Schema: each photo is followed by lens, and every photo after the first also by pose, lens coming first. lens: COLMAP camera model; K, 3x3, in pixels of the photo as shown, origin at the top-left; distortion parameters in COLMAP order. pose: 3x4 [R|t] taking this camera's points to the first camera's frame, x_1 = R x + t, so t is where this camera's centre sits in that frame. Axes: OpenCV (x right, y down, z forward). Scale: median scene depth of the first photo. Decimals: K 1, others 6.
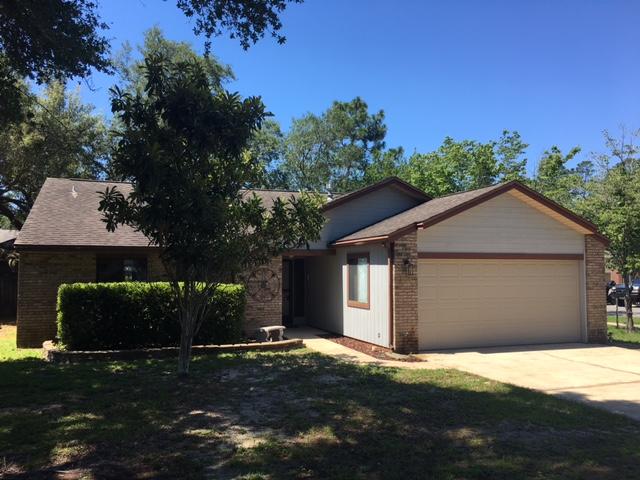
lens RADIAL K [[542.1, 0, 320.5], [0, 542.1, 240.7], [0, 0, 1]] dist [0.000589, 0.000661]
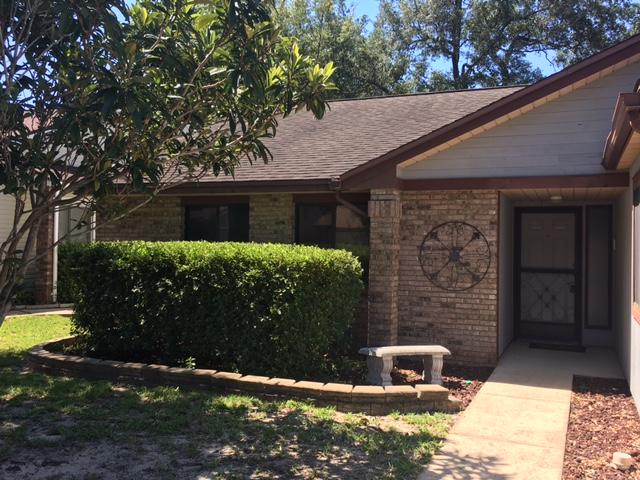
lens RADIAL K [[624.7, 0, 319.7], [0, 624.7, 238.2], [0, 0, 1]] dist [-0.005883, 0.000000]
pose [[0.735071, 0.008072, -0.677942, 0.197107], [0.018891, 0.999297, 0.032381, 0.051361], [0.677727, -0.036610, 0.734401, 0.571801]]
